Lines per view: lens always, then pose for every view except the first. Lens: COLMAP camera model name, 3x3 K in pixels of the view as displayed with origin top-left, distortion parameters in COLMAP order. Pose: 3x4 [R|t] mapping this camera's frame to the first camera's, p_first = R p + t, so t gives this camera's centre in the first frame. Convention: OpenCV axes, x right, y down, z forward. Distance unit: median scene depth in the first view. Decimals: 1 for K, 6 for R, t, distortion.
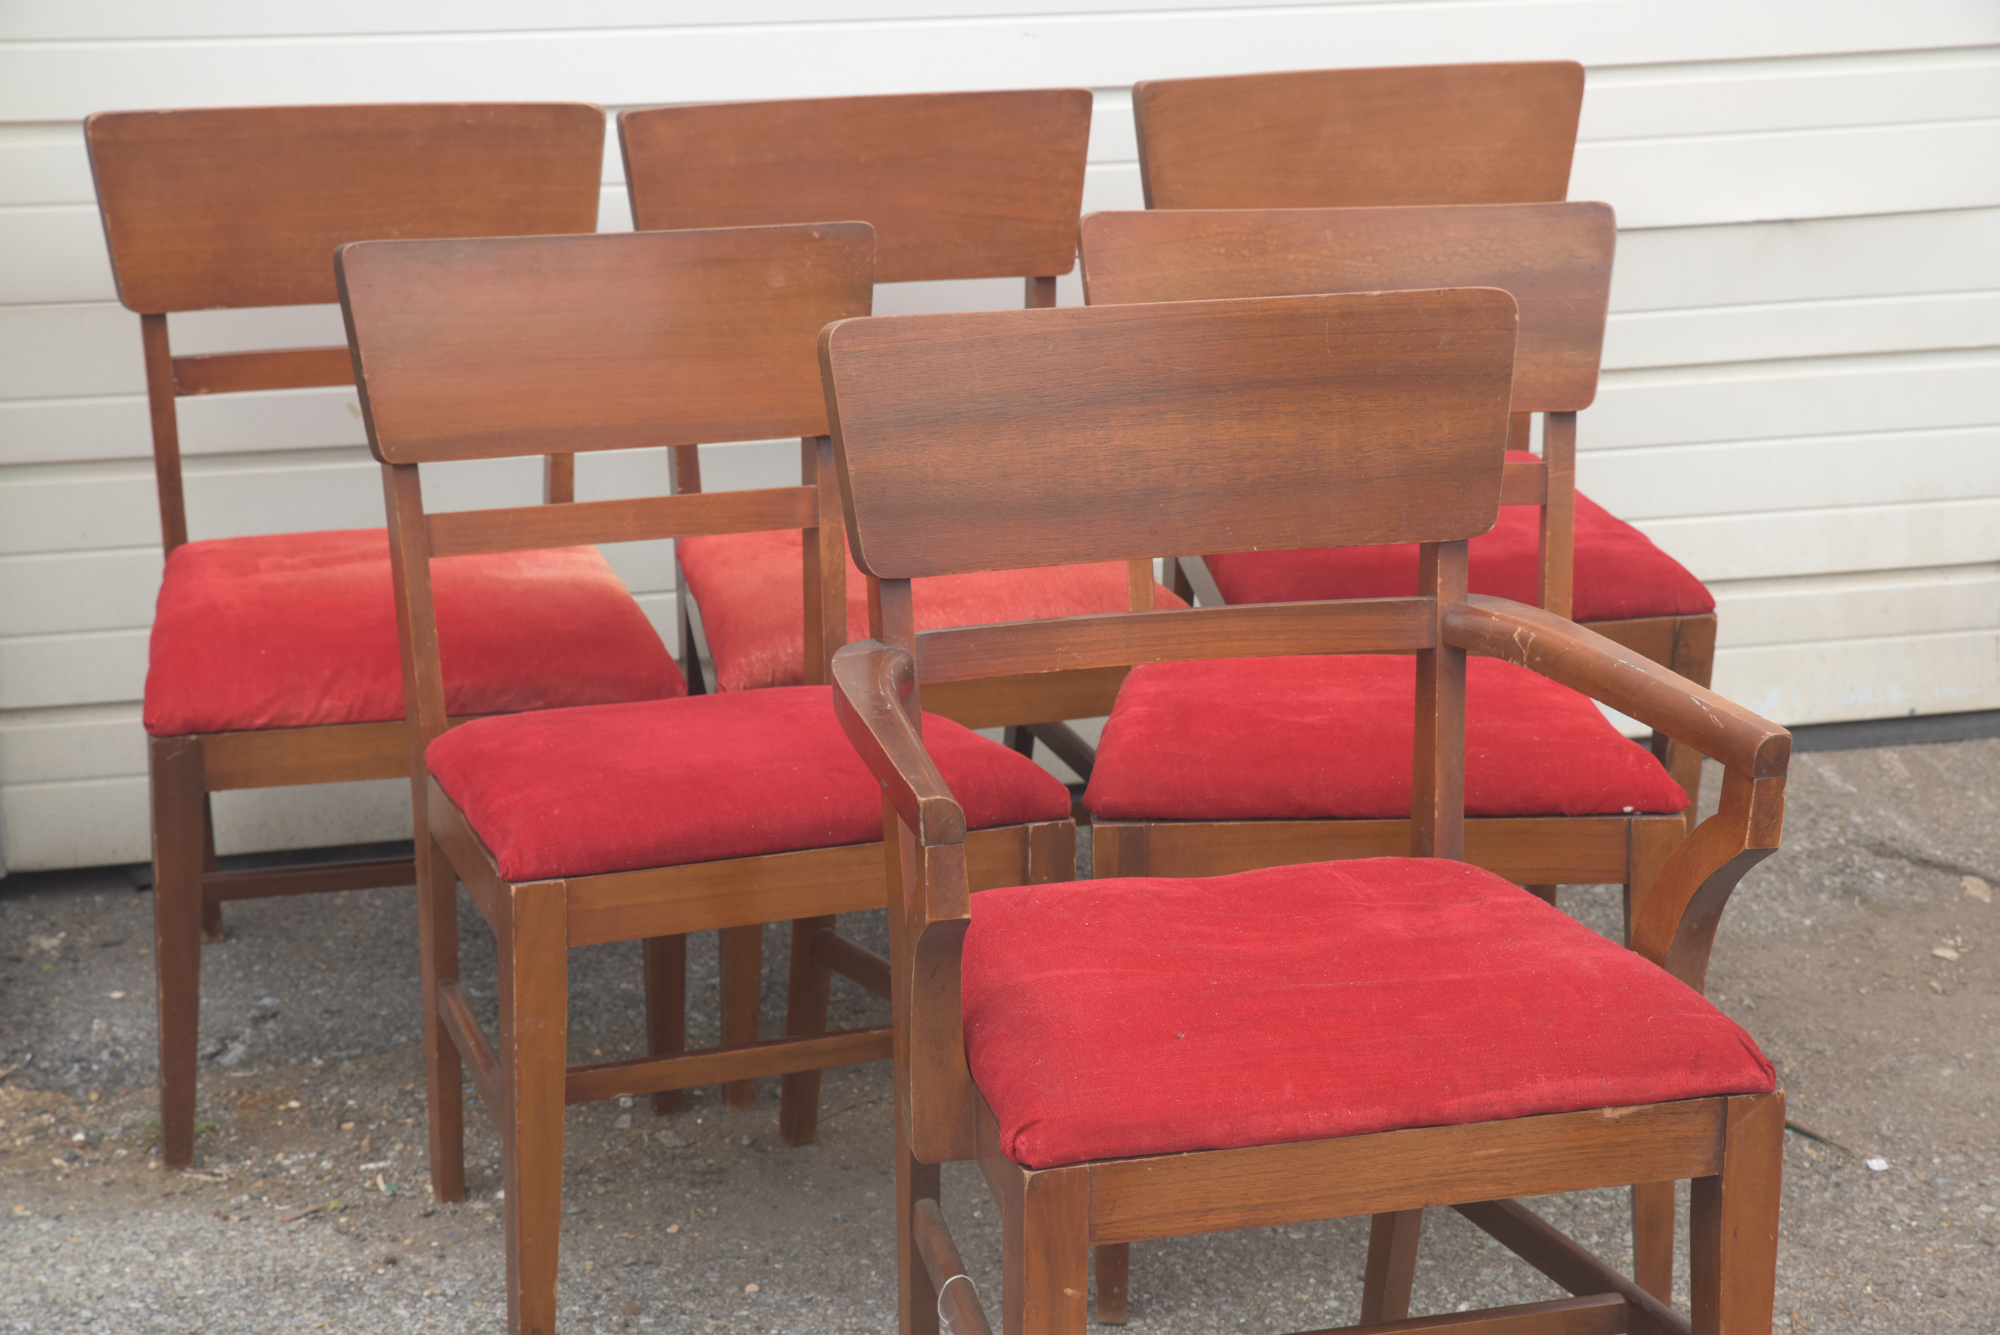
lens RADIAL K [[3652.5, 0, 1000.0], [0, 3652.5, 667.5], [0, 0, 1]] dist [0.187495, 0.425481]
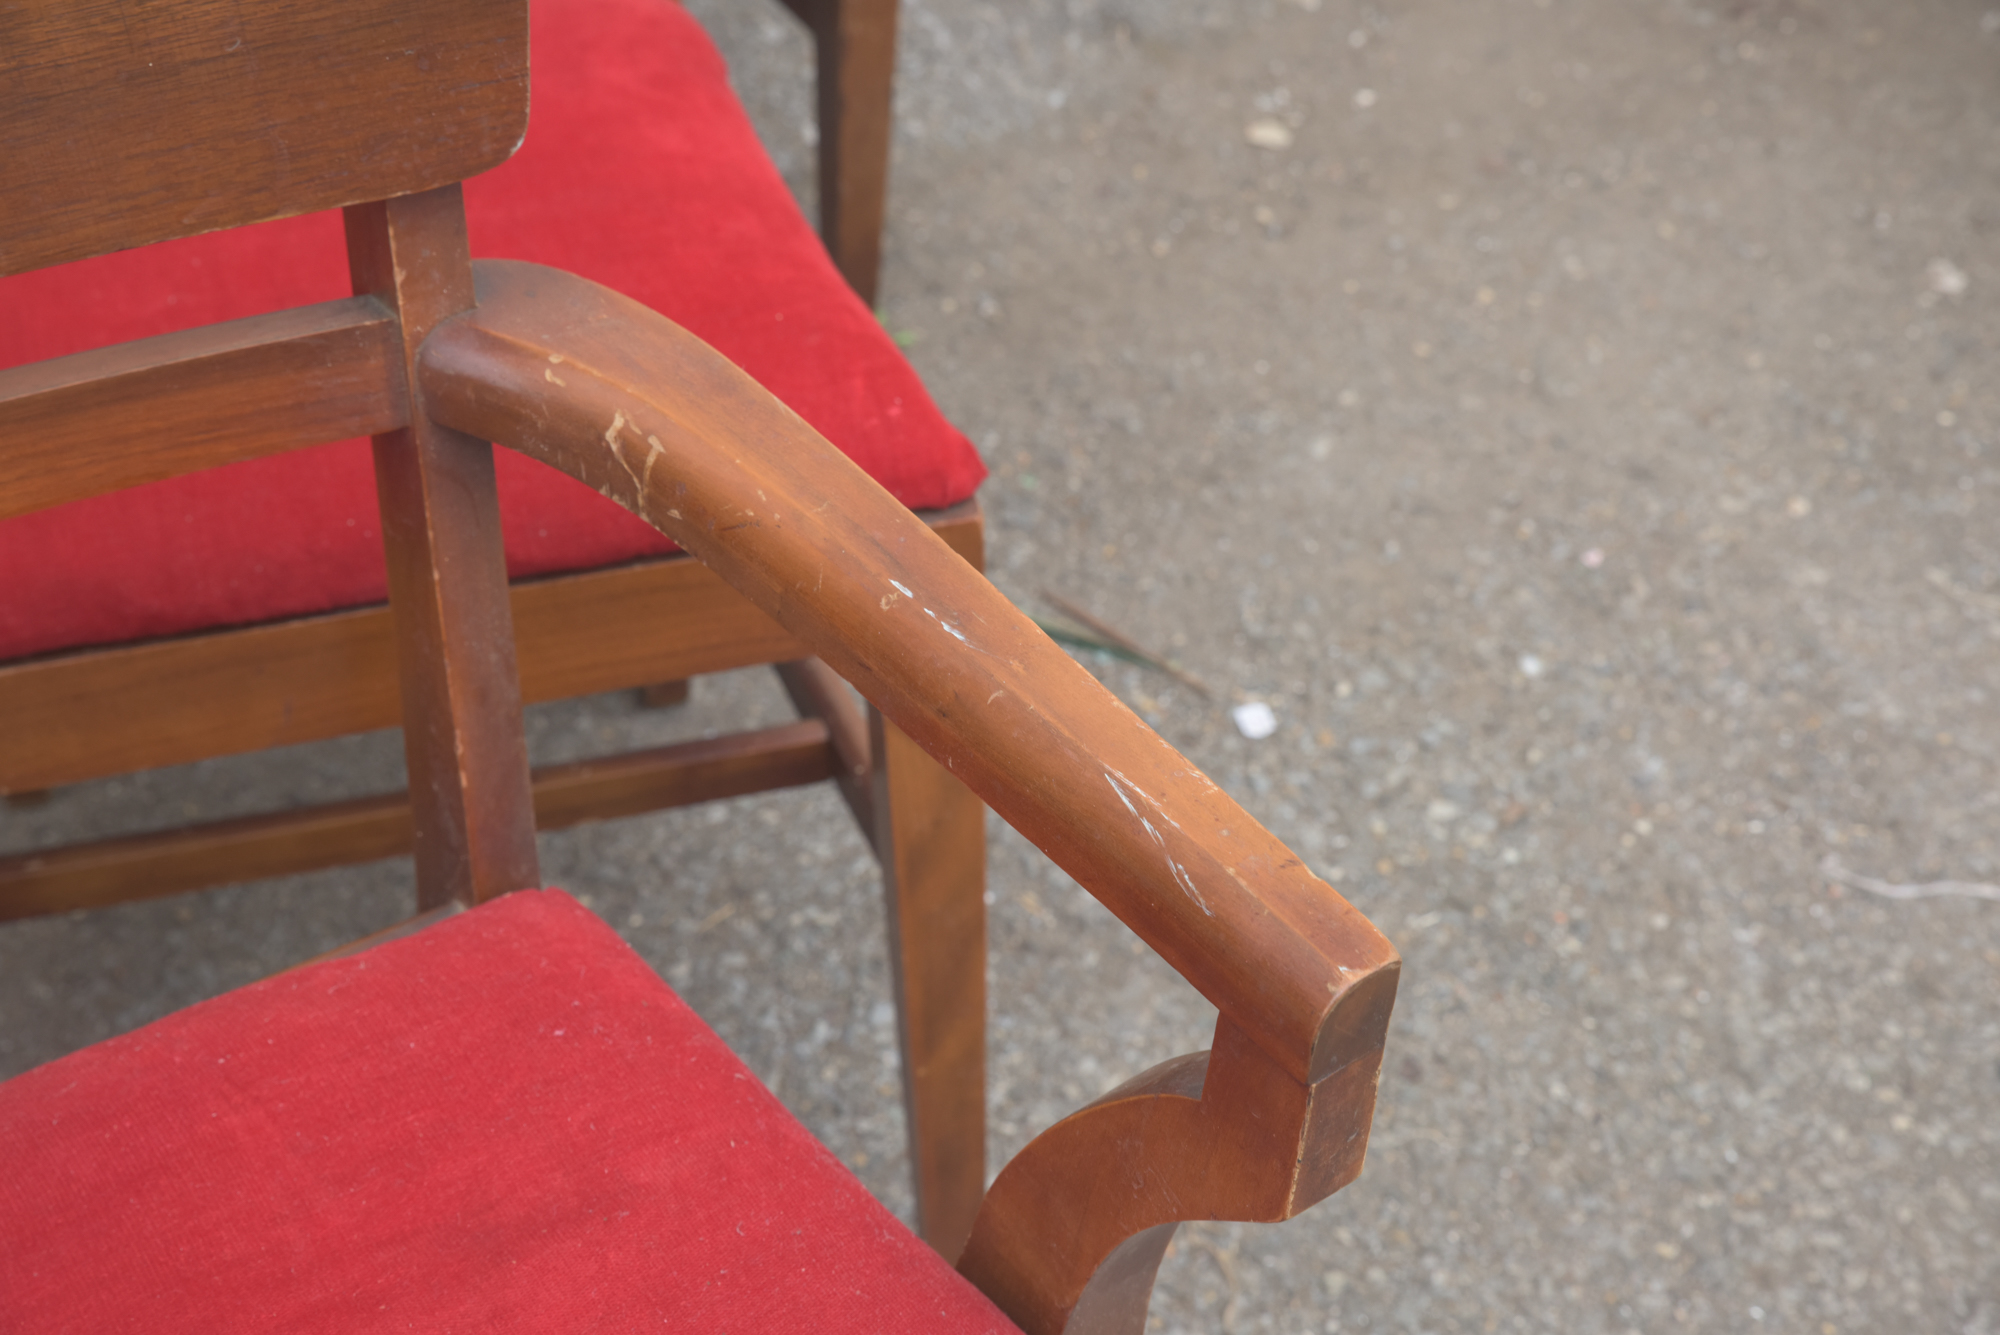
lens RADIAL K [[3535.2, 0, 998.2], [0, 3535.2, 659.1], [0, 0, 1]] dist [0.114029, 0.271811]
pose [[0.962152, -0.163708, 0.217859, 0.082725], [0.056299, 0.901612, 0.428867, -0.130925], [-0.266633, -0.400370, 0.876704, 0.569362]]
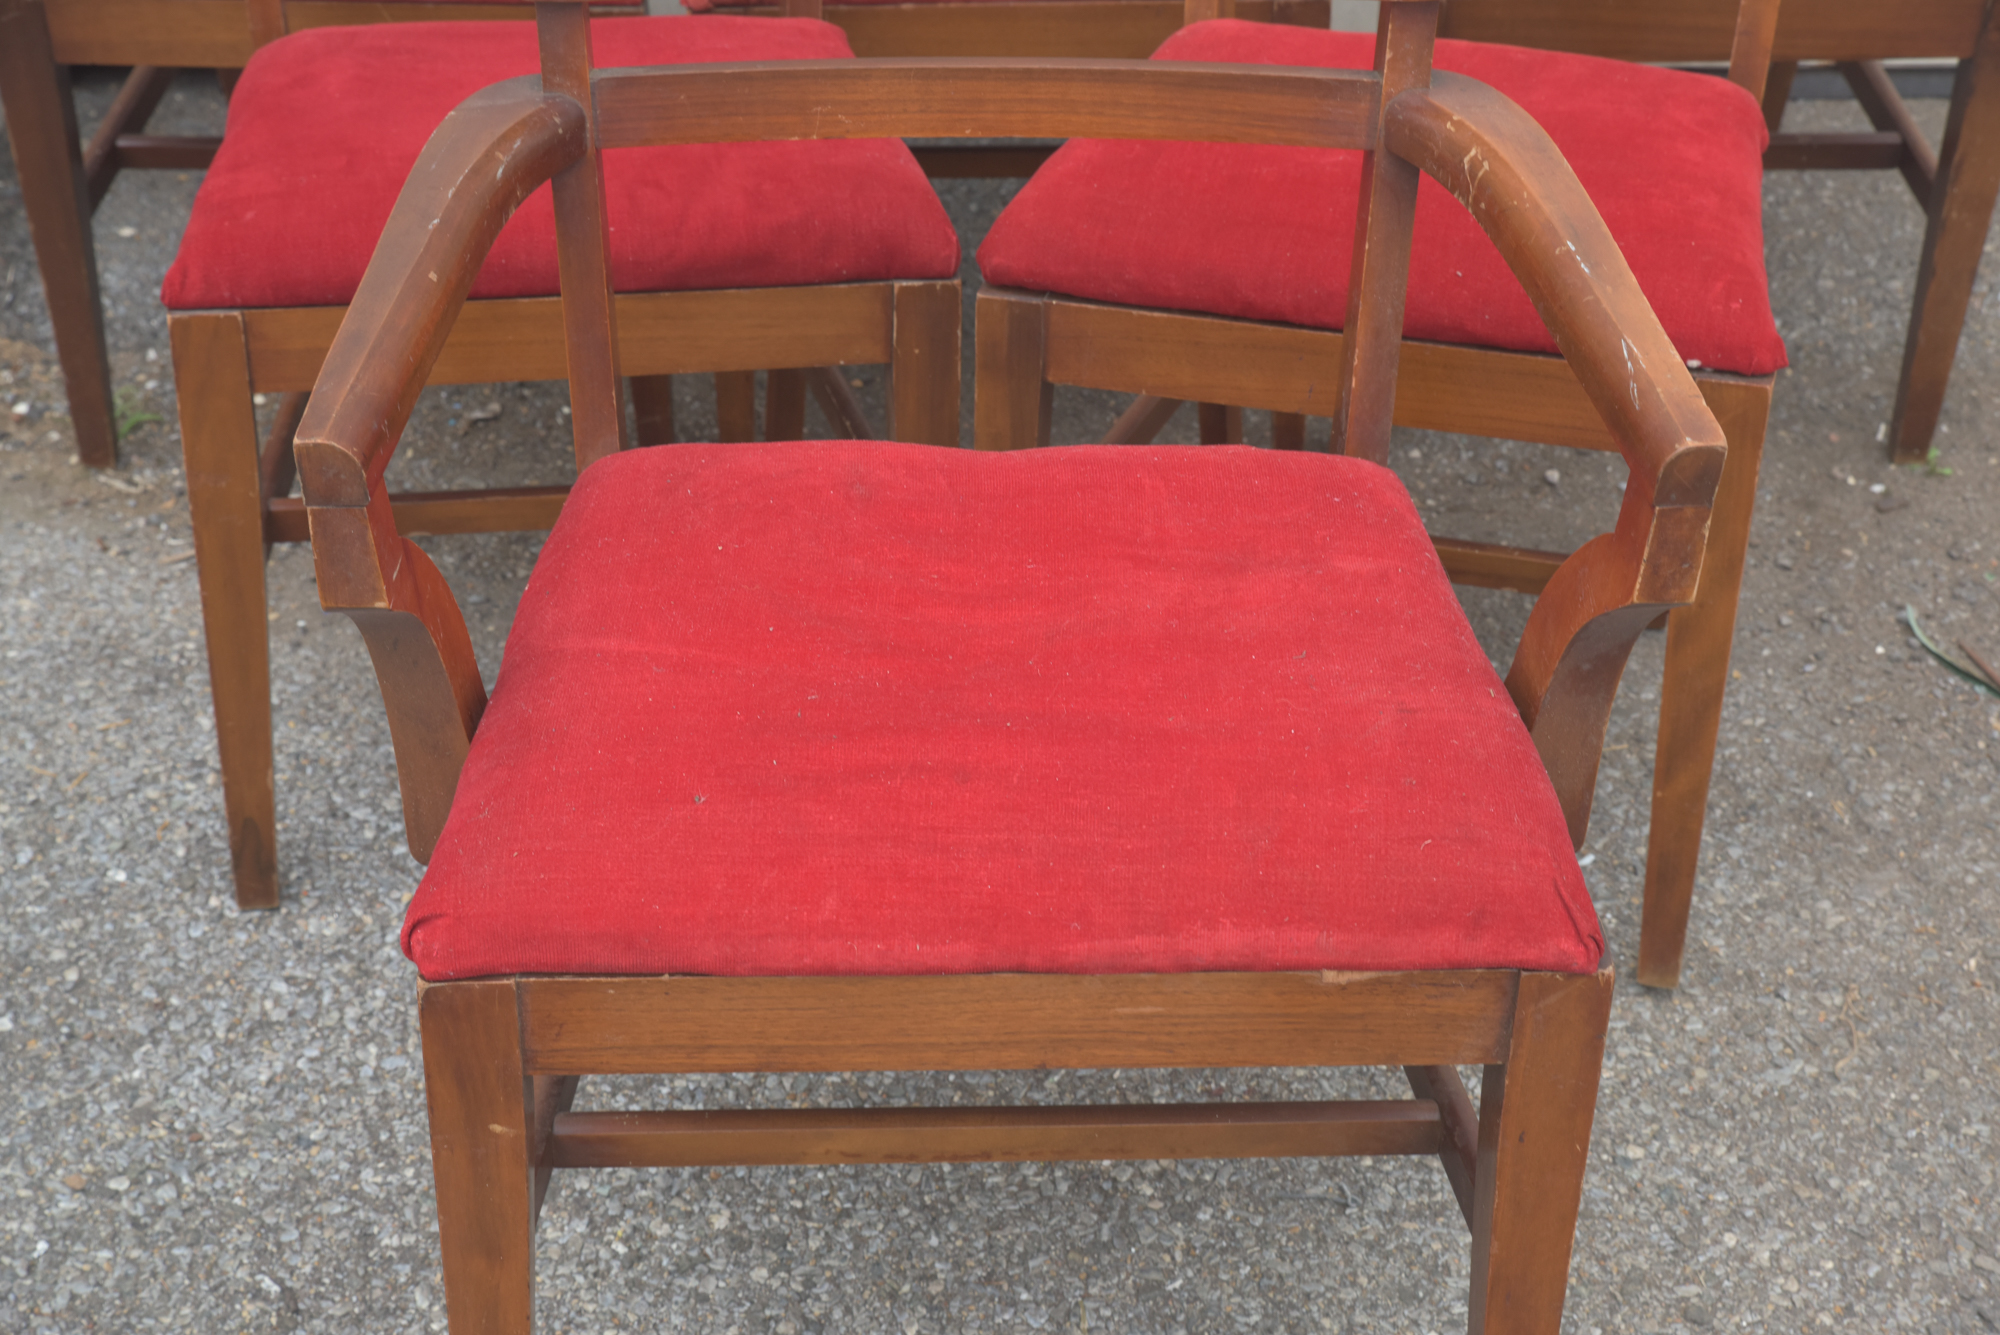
lens RADIAL K [[3150.4, 0, 995.4], [0, 3150.4, 673.5], [0, 0, 1]] dist [0.097286, 0.288732]
pose [[0.965807, 0.149854, -0.211569, 0.171821], [-0.076049, 0.943888, 0.321390, -0.088919], [0.247859, -0.294311, 0.923010, 0.361840]]
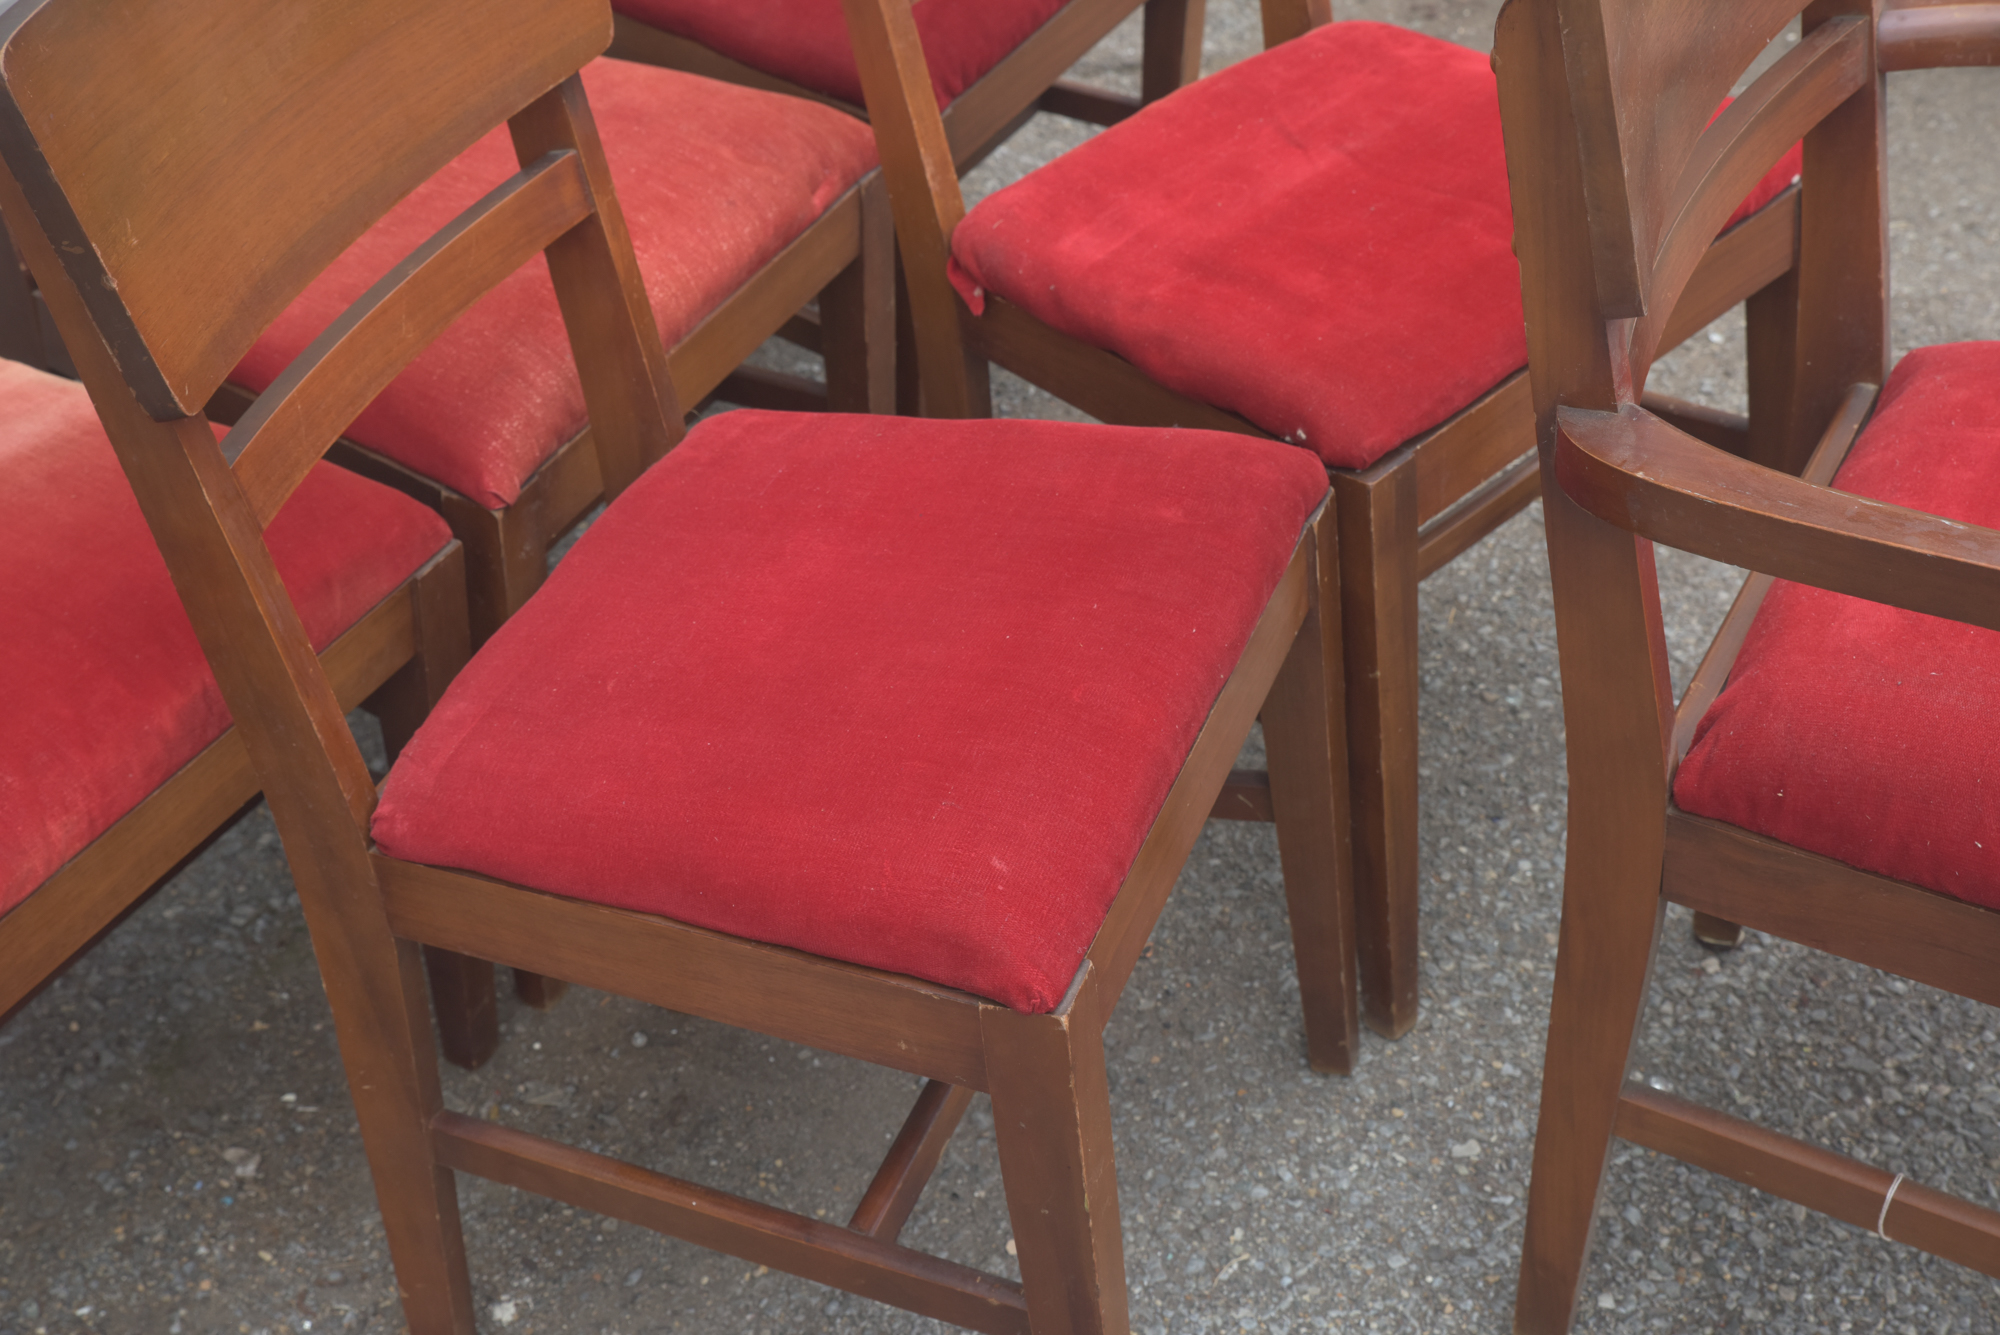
lens RADIAL K [[2980.4, 0, 1000.0], [0, 2980.4, 667.5], [0, 0, 1]] dist [0.091151, 0.238999]
pose [[0.693142, -0.462119, 0.553172, -0.346789], [0.259465, 0.875961, 0.406658, -0.172750], [-0.672482, -0.138343, 0.727069, 0.598325]]
